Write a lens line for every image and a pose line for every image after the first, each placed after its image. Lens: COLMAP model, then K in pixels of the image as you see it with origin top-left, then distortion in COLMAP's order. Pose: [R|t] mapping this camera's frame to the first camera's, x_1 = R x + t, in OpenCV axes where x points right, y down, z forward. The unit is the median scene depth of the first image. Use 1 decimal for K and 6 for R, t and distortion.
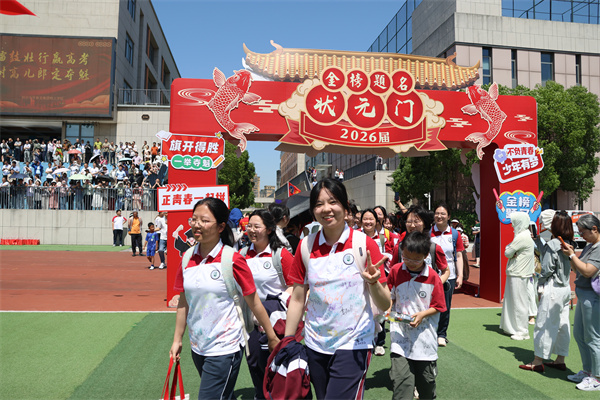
lens RADIAL K [[502.7, 0, 300.0], [0, 502.7, 200.0], [0, 0, 1]] dist [-0.169011, 0.140785]
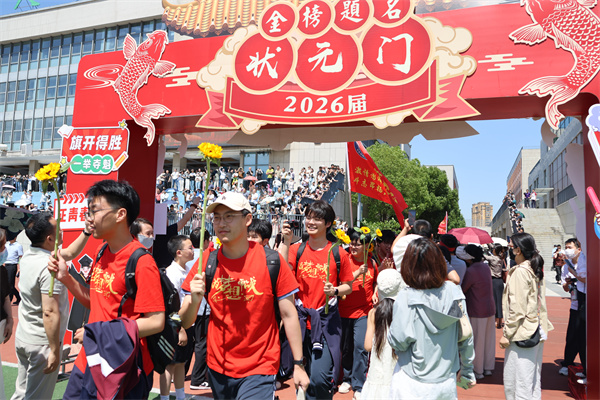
lens RADIAL K [[502.7, 0, 300.0], [0, 502.7, 200.0], [0, 0, 1]] dist [-0.169011, 0.140785]
pose [[0.893452, -0.022506, -0.448594, 0.364974], [-0.009278, 0.997606, -0.068529, 0.023043], [0.449062, 0.065390, 0.891105, 0.478181]]
